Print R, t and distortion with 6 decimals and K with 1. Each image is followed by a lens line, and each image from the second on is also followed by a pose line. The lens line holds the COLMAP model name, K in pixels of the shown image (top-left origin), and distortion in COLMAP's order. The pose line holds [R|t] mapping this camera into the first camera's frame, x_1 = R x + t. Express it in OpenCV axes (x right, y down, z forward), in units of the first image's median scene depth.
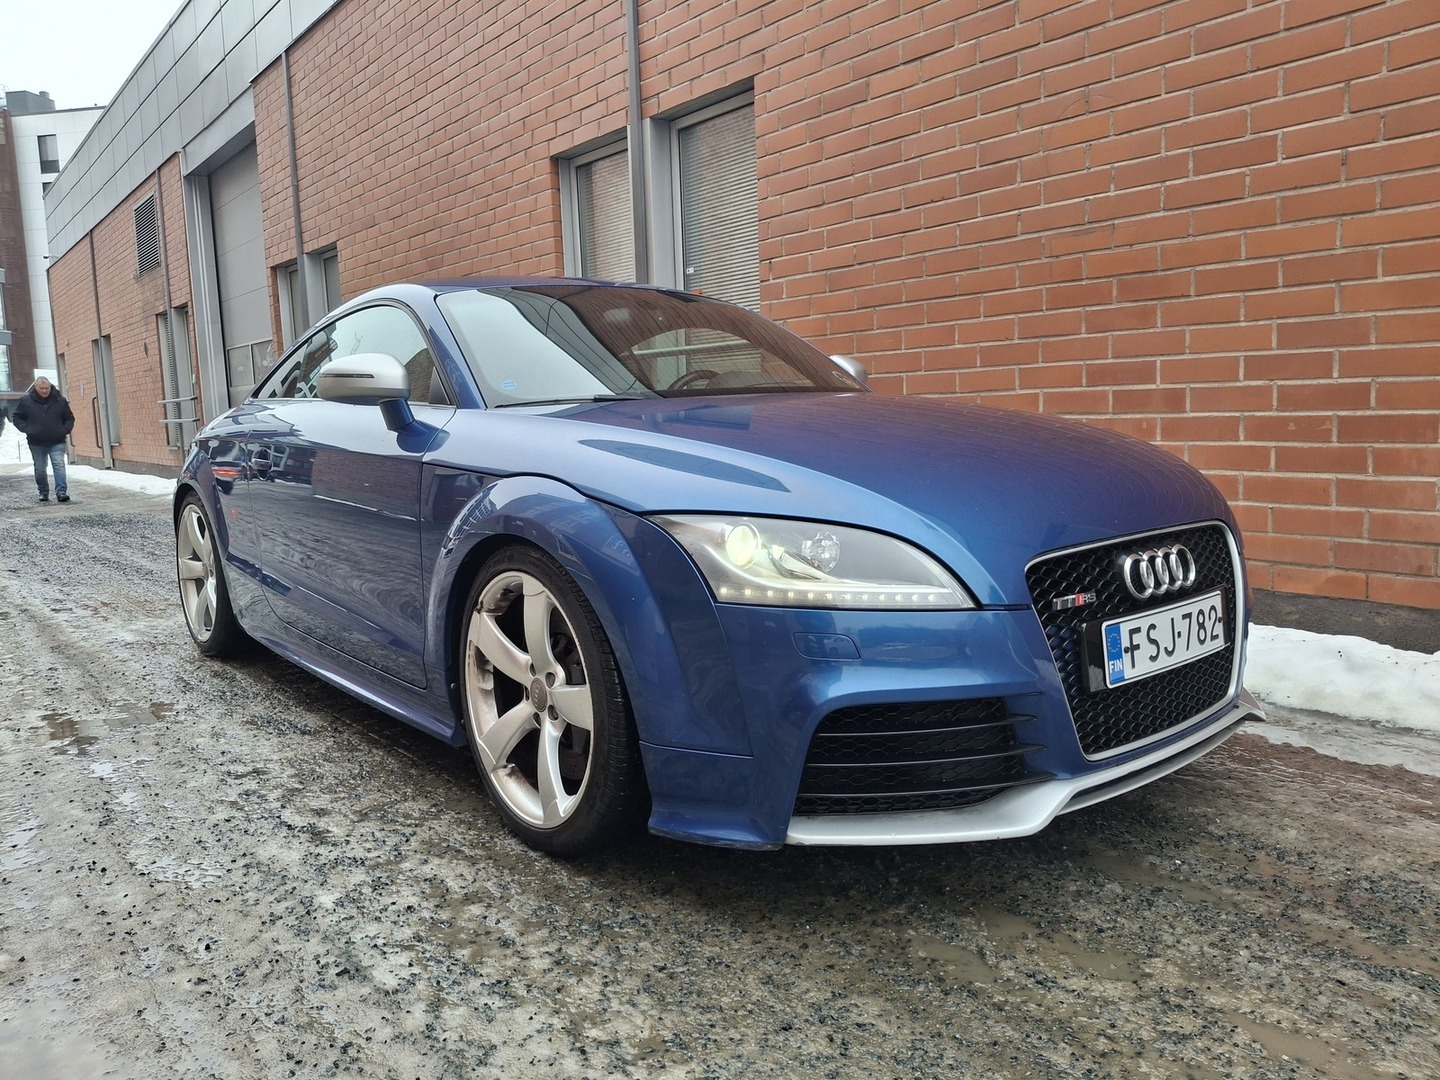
lens RADIAL K [[1057.5, 0, 720.0], [0, 1057.5, 540.0], [0, 0, 1]] dist [0.064171, -0.150599]
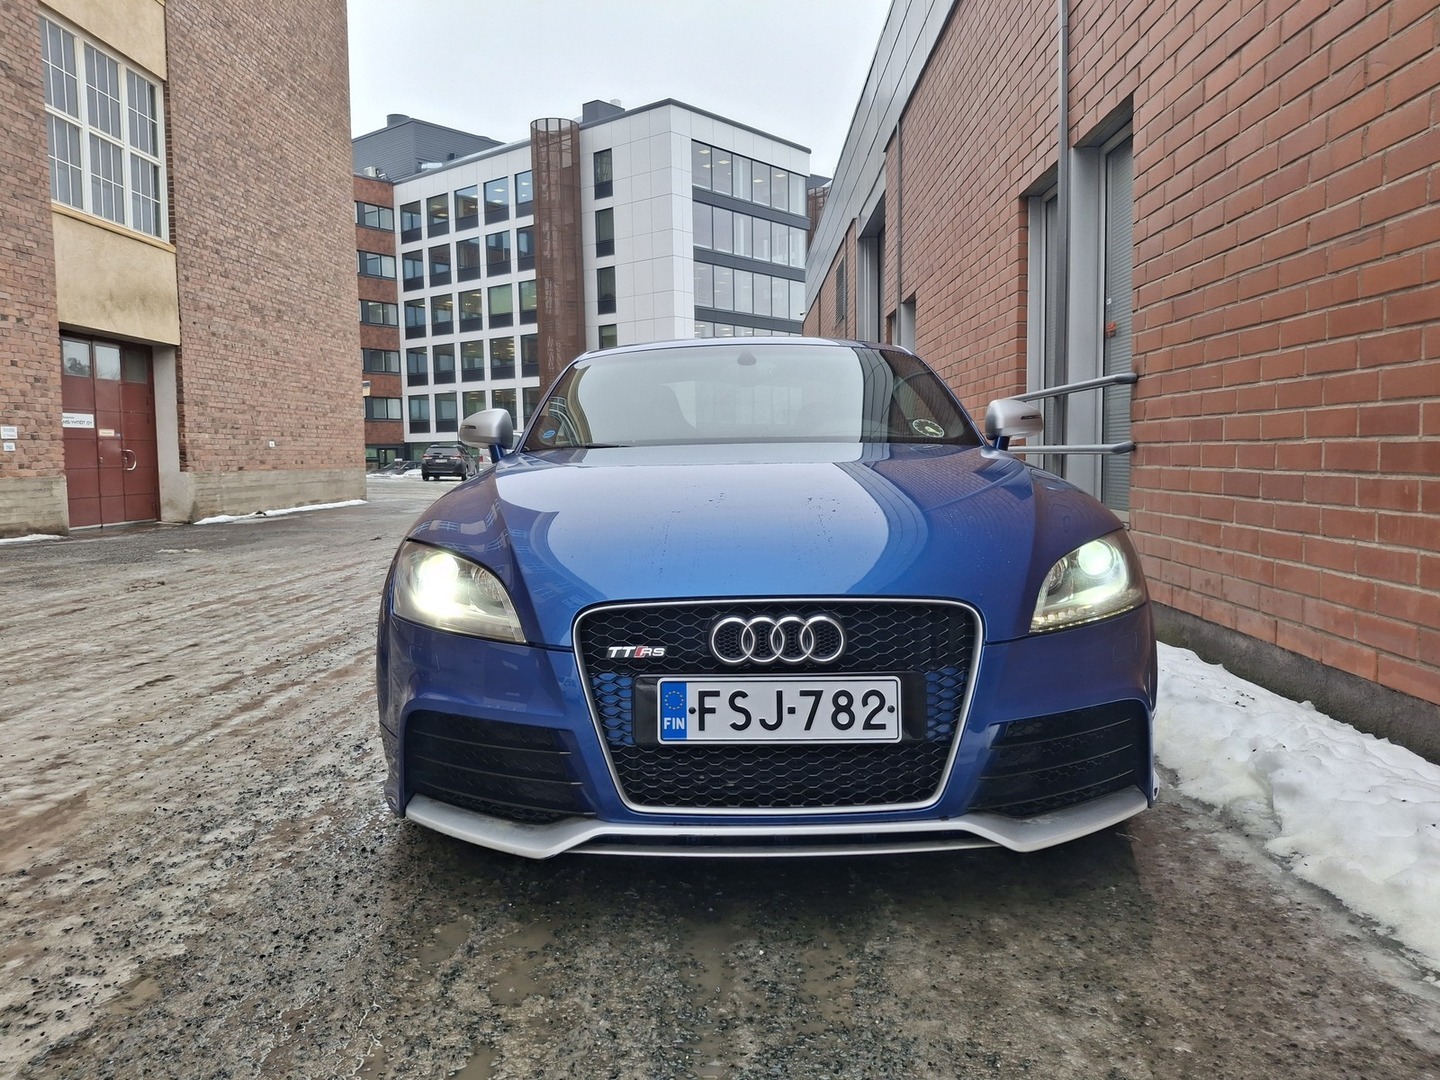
lens RADIAL K [[1068.4, 0, 720.0], [0, 1068.4, 540.0], [0, 0, 1]] dist [0.055584, -0.111635]
pose [[0.769074, 0.073513, -0.634918, 0.995238], [-0.093723, 0.995597, 0.001747, -0.057547], [0.632251, 0.058162, 0.772578, 0.230971]]
